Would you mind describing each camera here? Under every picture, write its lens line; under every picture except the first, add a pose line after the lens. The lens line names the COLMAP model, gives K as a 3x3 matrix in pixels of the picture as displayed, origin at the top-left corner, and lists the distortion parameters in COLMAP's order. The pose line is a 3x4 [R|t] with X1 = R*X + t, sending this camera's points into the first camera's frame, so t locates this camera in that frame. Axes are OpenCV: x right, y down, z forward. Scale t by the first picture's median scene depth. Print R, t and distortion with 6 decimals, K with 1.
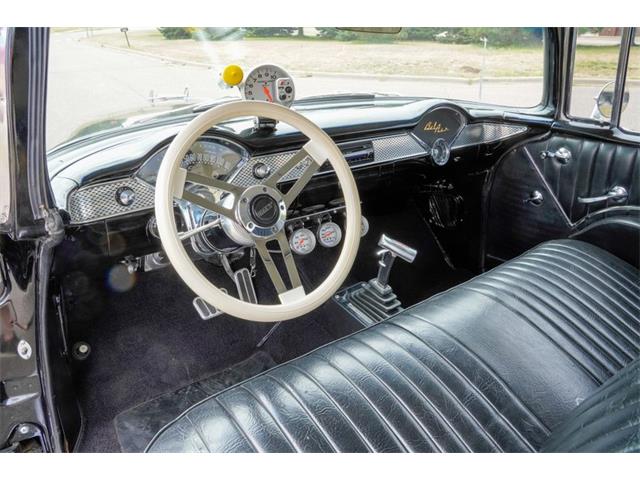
lens RADIAL K [[476.3, 0, 318.7], [0, 476.3, 236.5], [0, 0, 1]] dist [-0.123555, 0.080993]
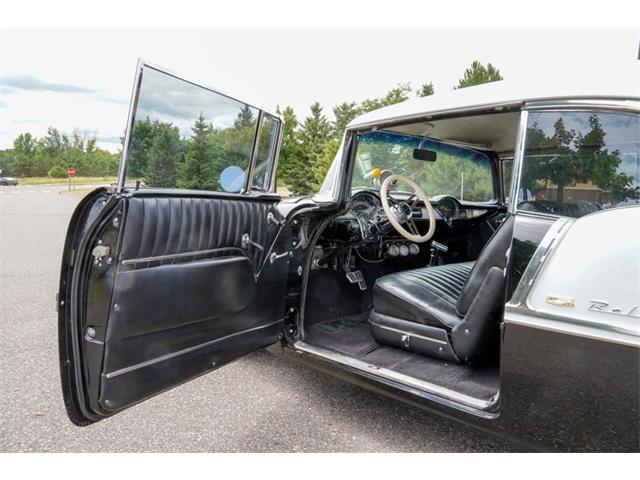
lens RADIAL K [[476.3, 0, 321.2], [0, 476.3, 240.8], [0, 0, 1]] dist [-0.123555, 0.080993]
pose [[0.996522, 0.019094, 0.081117, -0.047983], [0.007304, 0.949640, -0.313258, 0.057420], [-0.083014, 0.312761, 0.946197, -0.092437]]
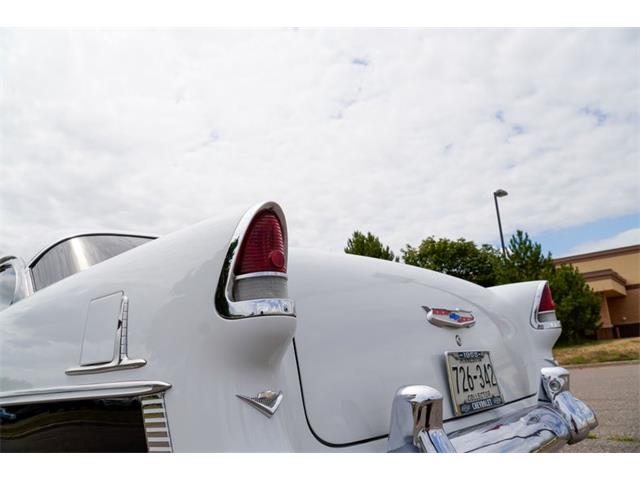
lens RADIAL K [[476.3, 0, 322.7], [0, 476.3, 227.4], [0, 0, 1]] dist [-0.123555, 0.080993]
pose [[0.976295, -0.015888, 0.215858, 0.084477], [0.153596, 0.753523, -0.639227, 0.104985], [-0.152498, 0.657229, 0.738102, -0.151342]]
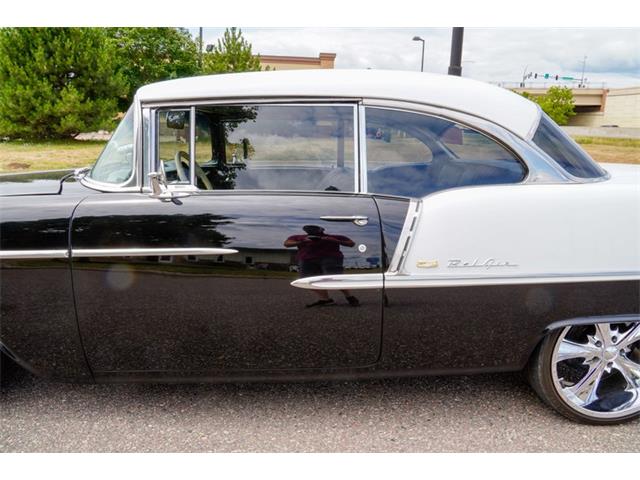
lens RADIAL K [[476.3, 0, 326.4], [0, 476.3, 231.3], [0, 0, 1]] dist [-0.123555, 0.080993]
pose [[0.583586, -0.159352, 0.796262, -0.105346], [0.317154, 0.947406, -0.042844, 0.030097], [-0.747556, 0.277541, 0.603432, -0.065117]]
